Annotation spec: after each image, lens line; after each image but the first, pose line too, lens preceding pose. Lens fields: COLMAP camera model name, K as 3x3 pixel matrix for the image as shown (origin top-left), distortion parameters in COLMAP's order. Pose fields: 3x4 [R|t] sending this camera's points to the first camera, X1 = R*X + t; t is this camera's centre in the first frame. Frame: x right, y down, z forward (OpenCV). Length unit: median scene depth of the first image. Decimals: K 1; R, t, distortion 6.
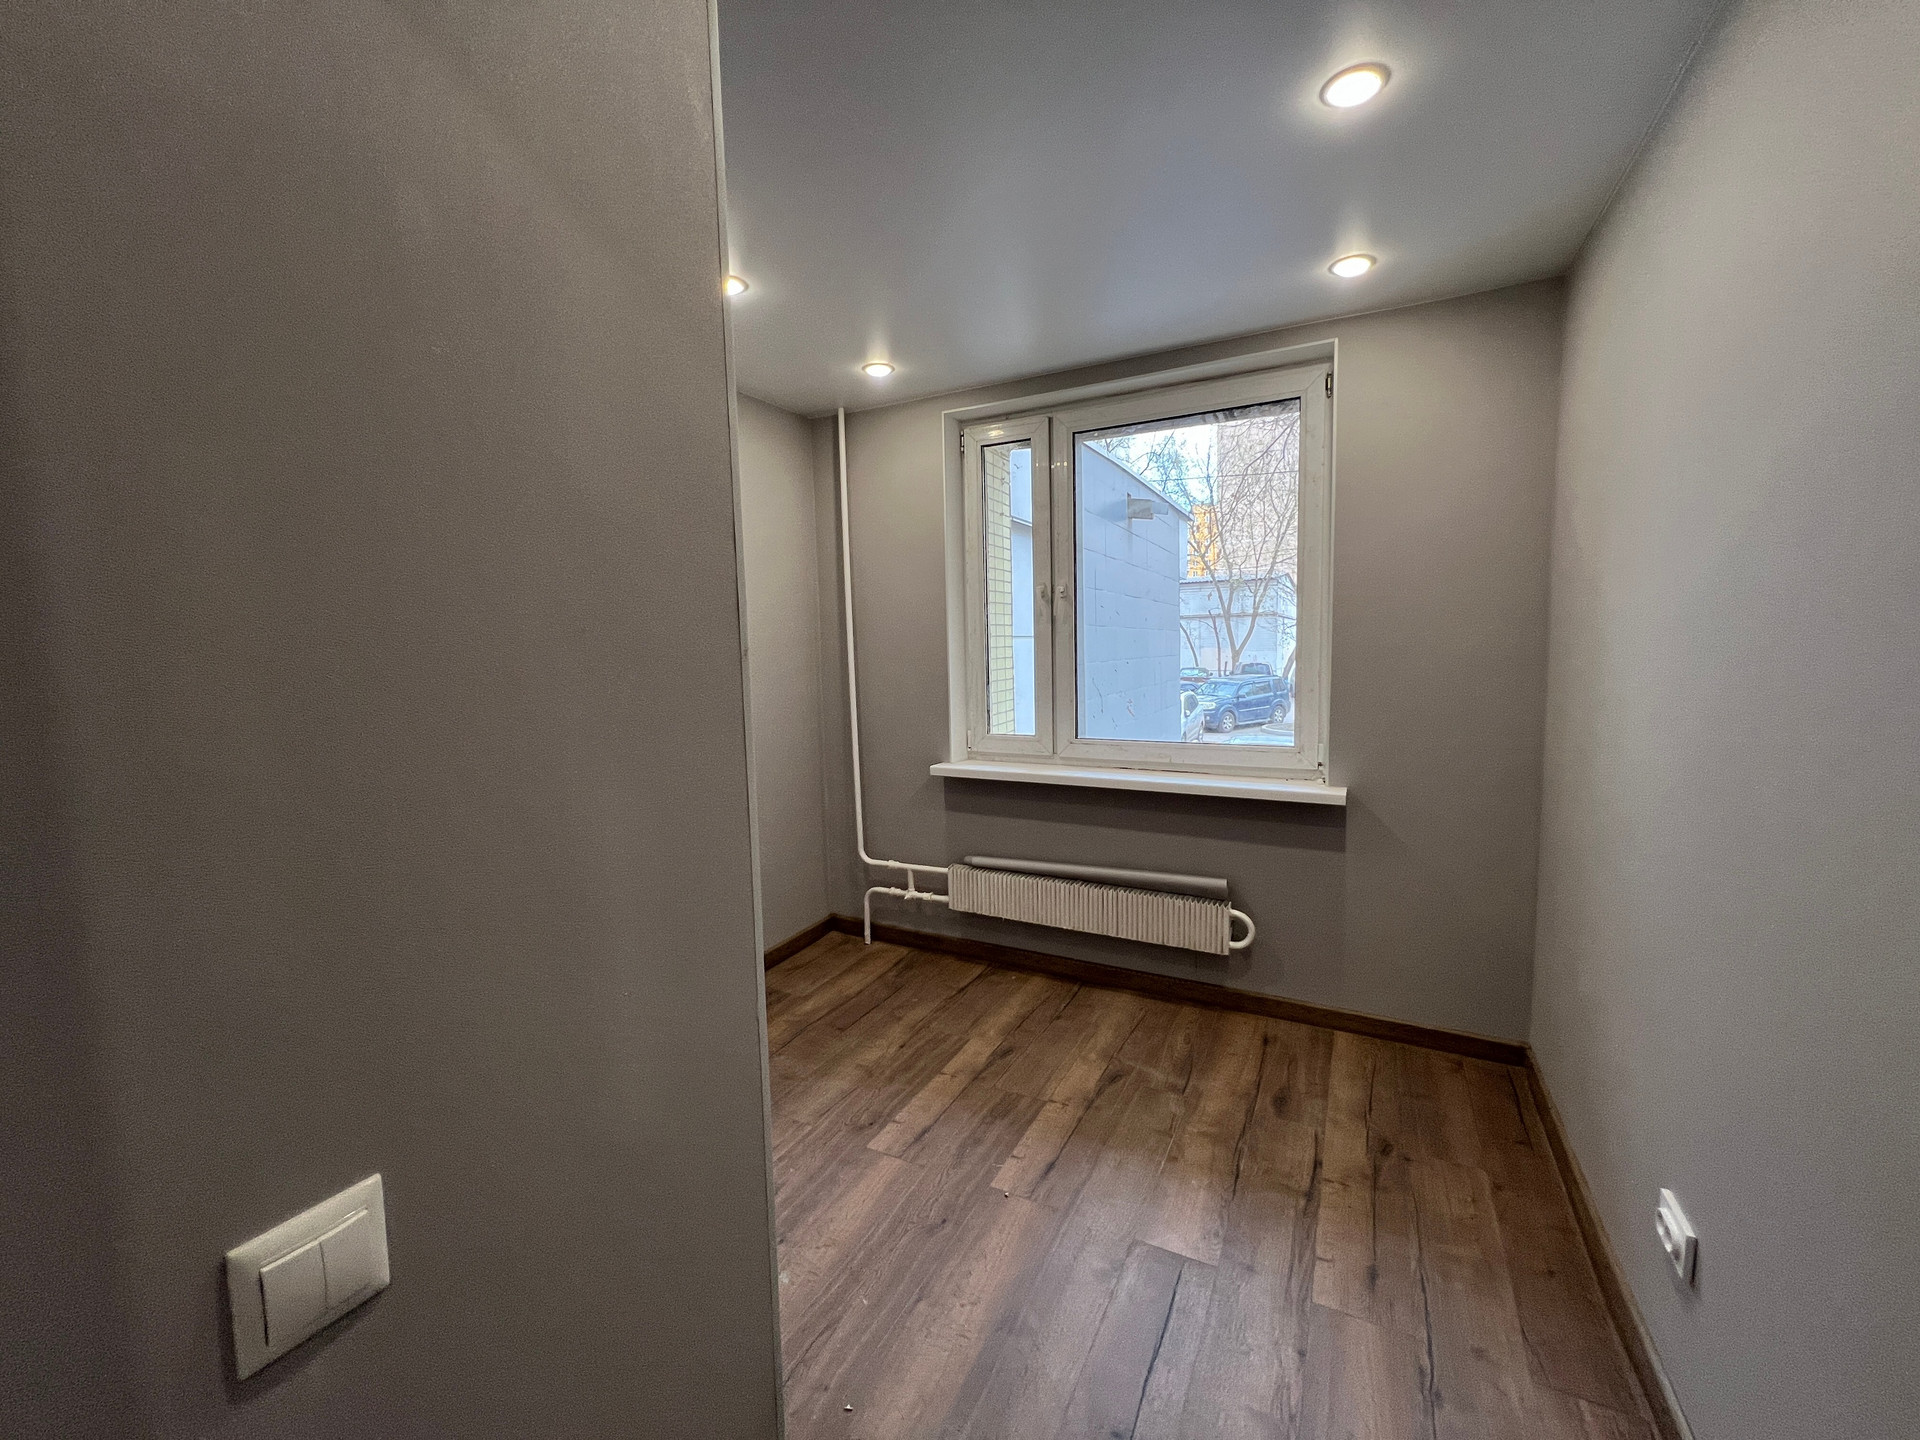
lens RADIAL K [[768.6, 0, 956.0], [0, 768.6, 720.9], [0, 0, 1]] dist [-0.002993, 0.001230]
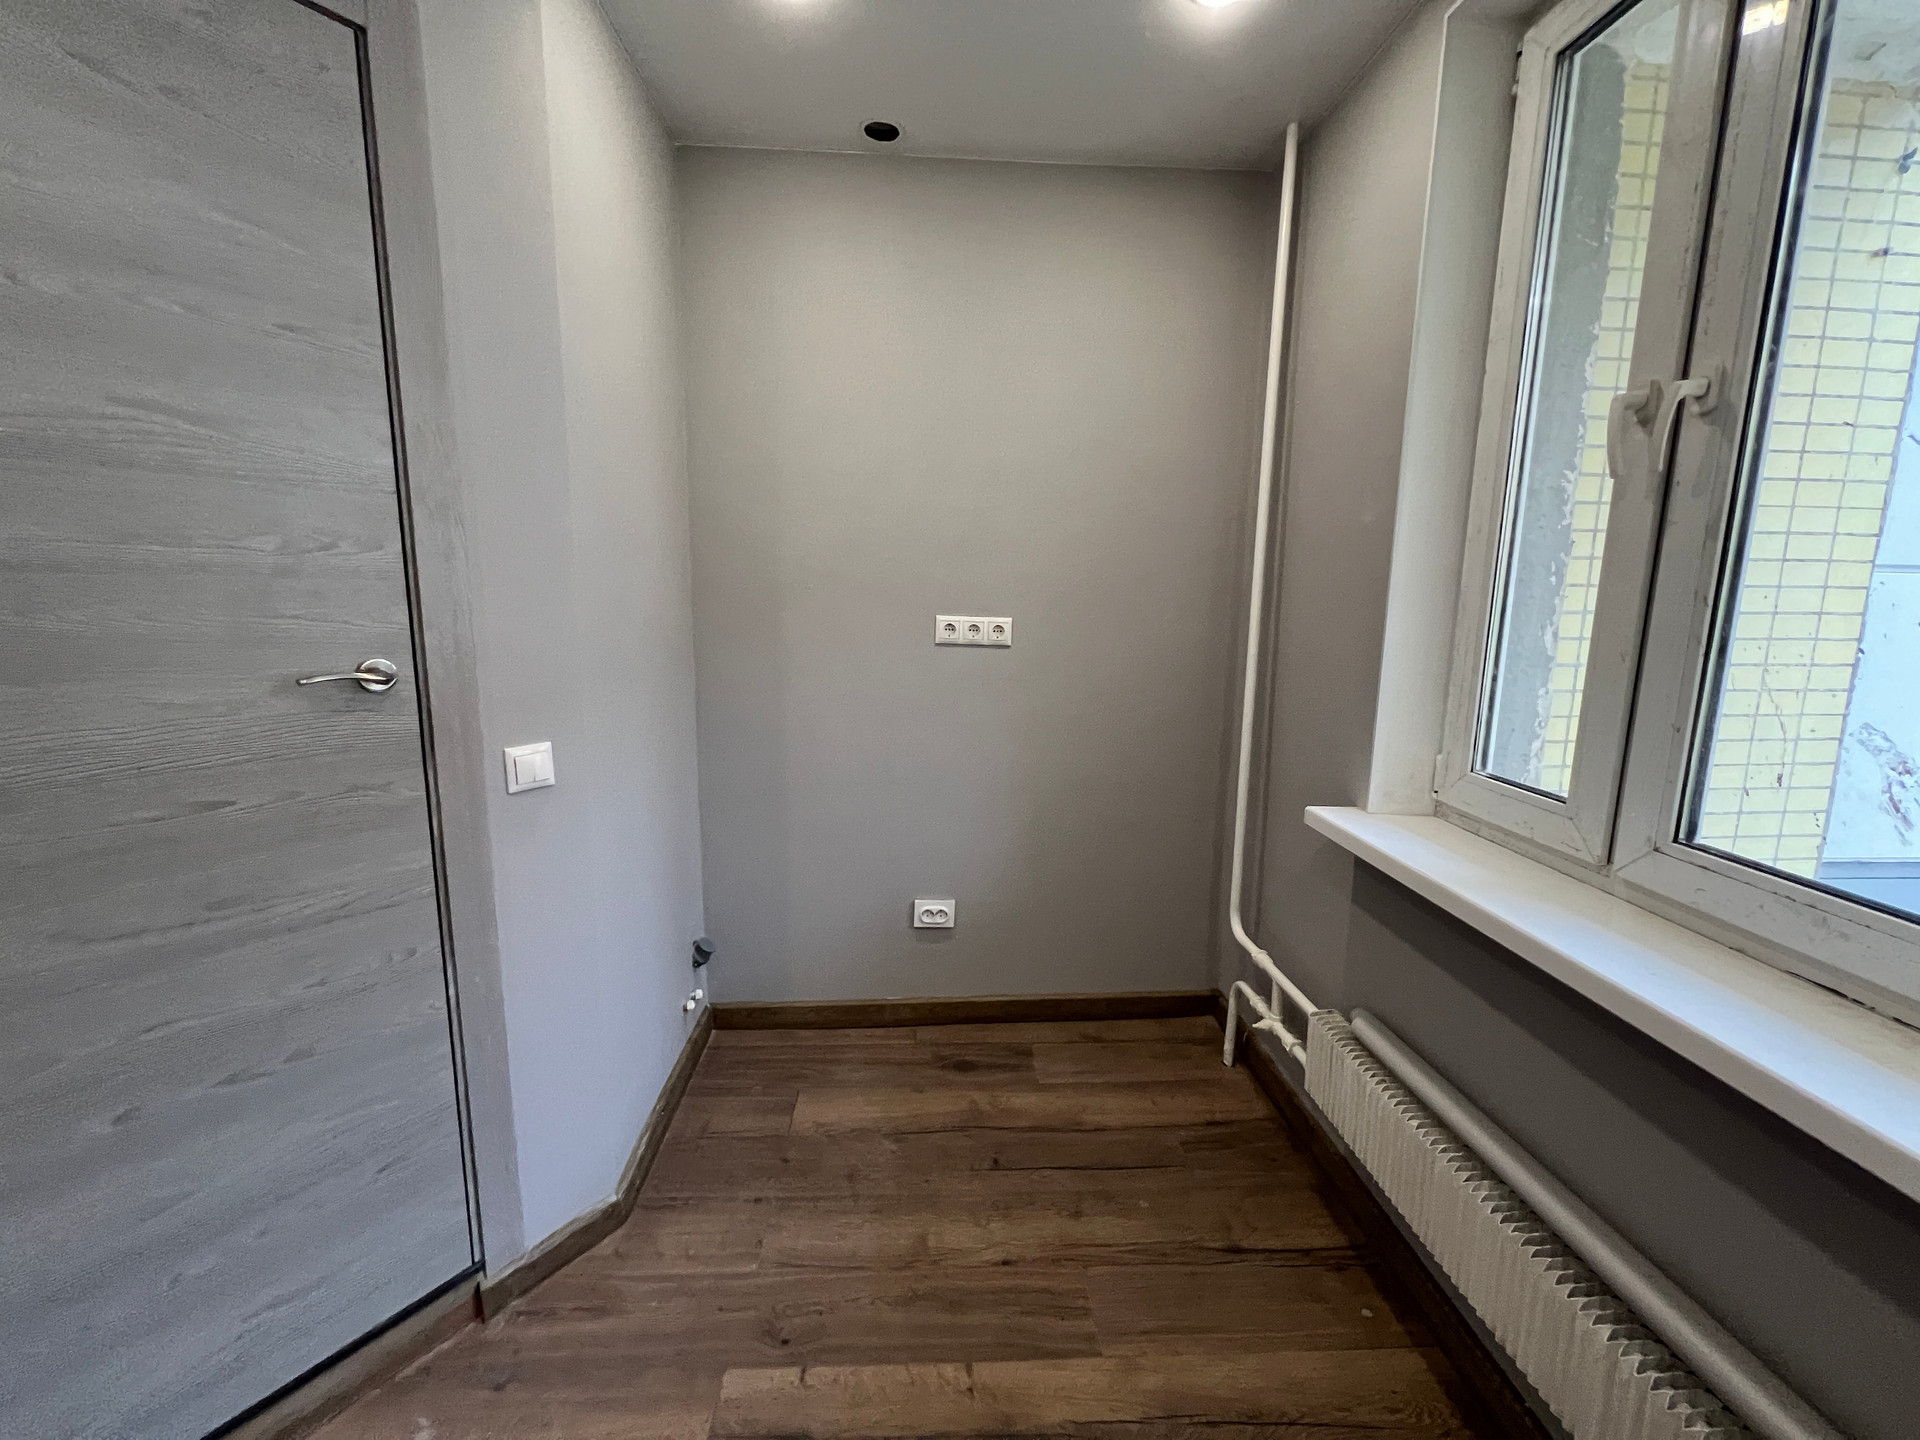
lens RADIAL K [[768.6, 0, 954.9], [0, 768.6, 716.4], [0, 0, 1]] dist [-0.002993, 0.001230]
pose [[0.506775, 0.169865, -0.845177, 0.301705], [-0.113728, 0.985000, 0.129775, -0.043155], [0.854544, 0.030354, 0.518492, 0.613247]]
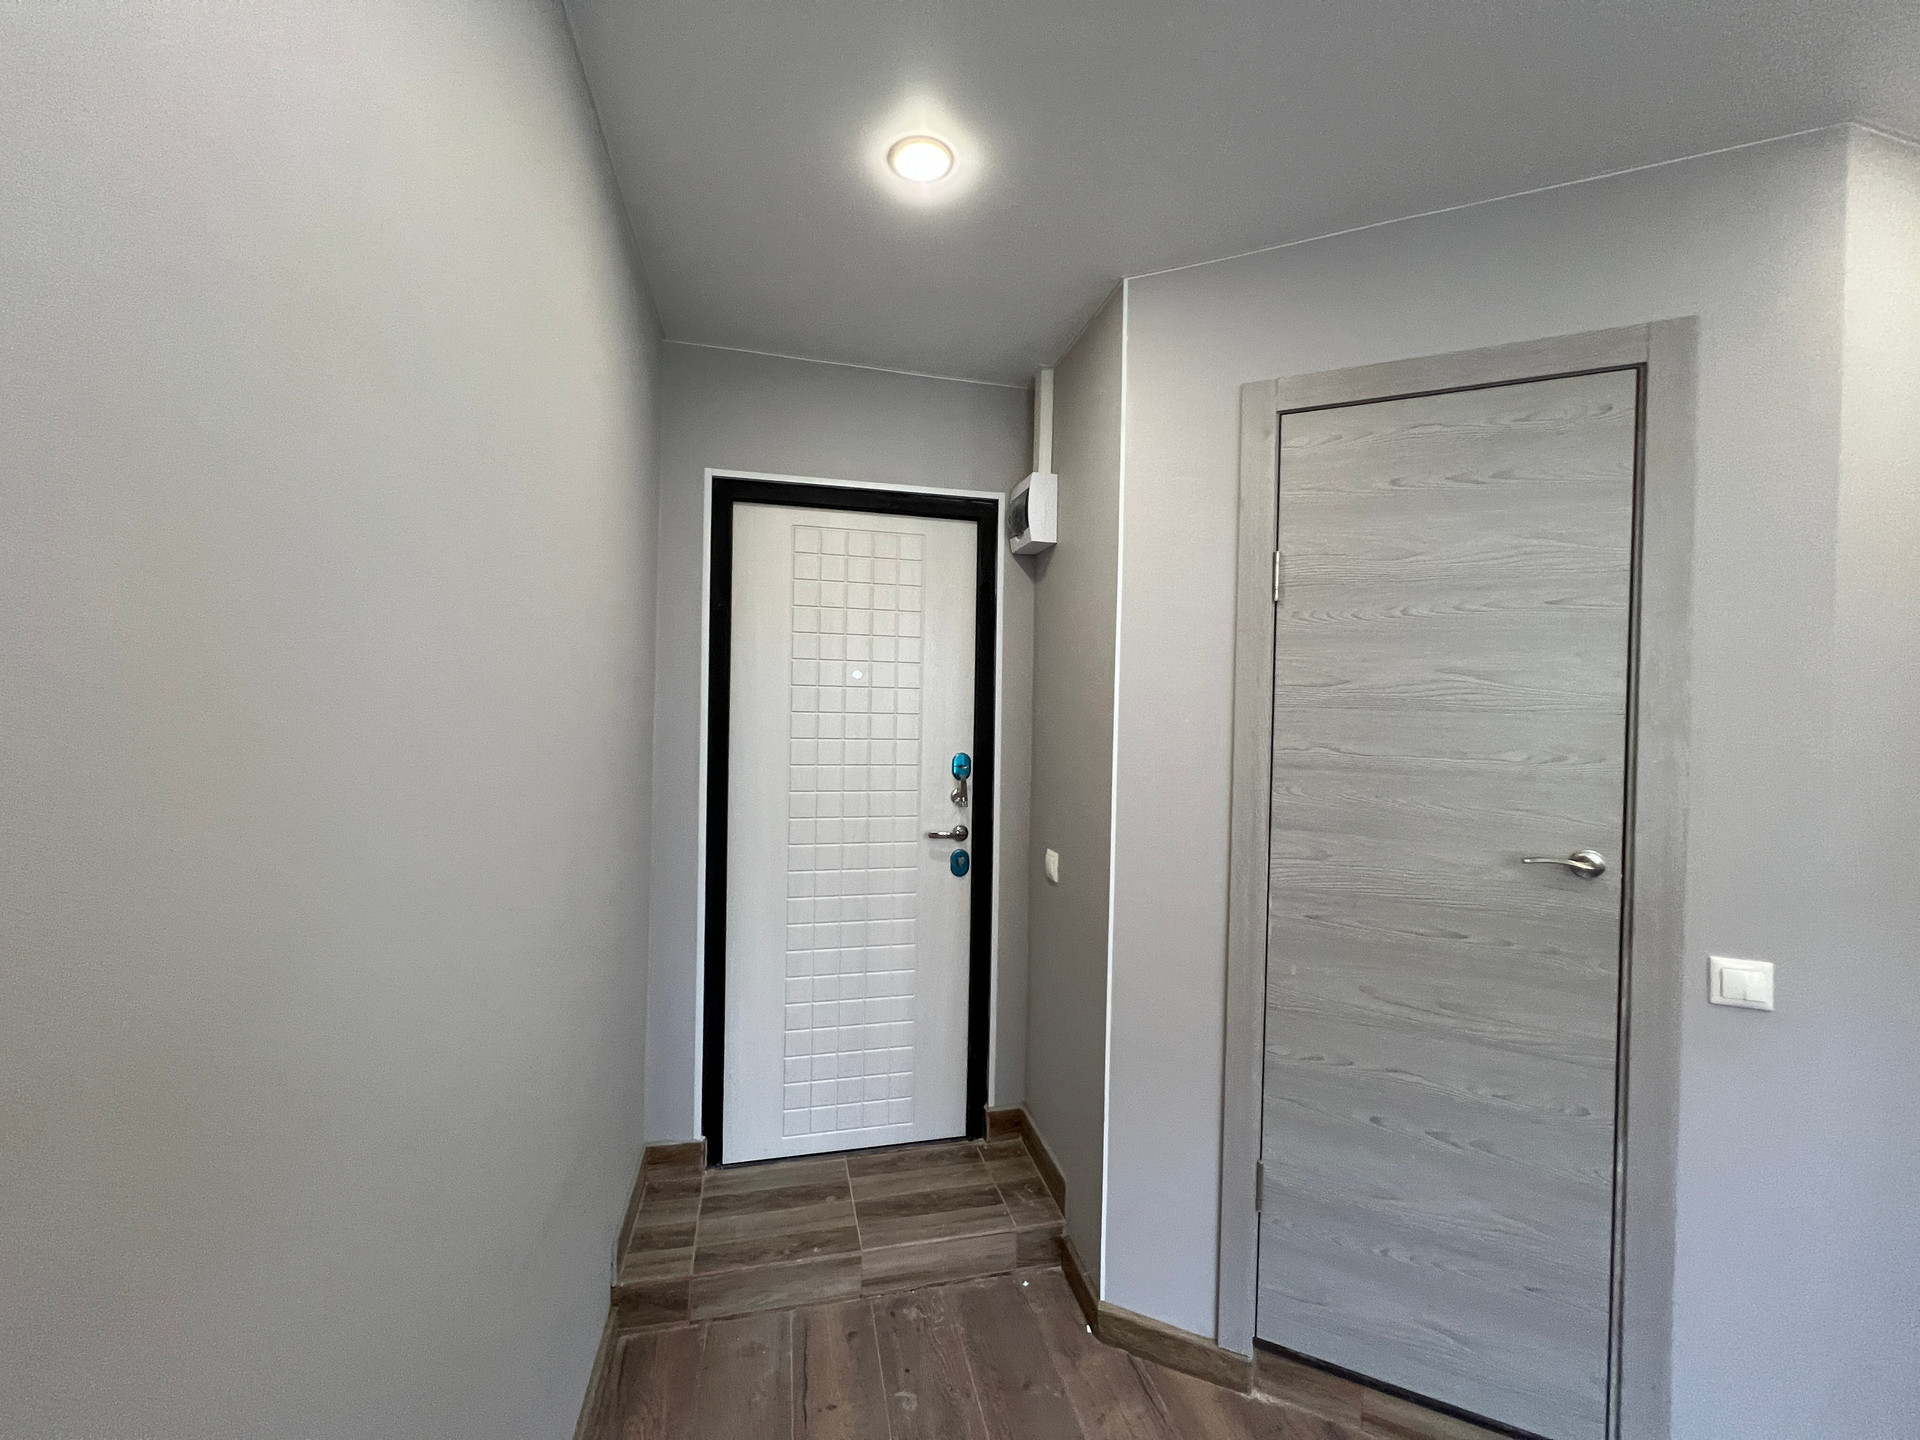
lens RADIAL K [[768.6, 0, 956.9], [0, 768.6, 713.5], [0, 0, 1]] dist [-0.002993, 0.001230]
pose [[-0.755737, 0.009166, -0.654811, 0.419223], [-0.071641, 0.992744, 0.096579, -0.090002], [0.650944, 0.119900, -0.749597, 0.655463]]
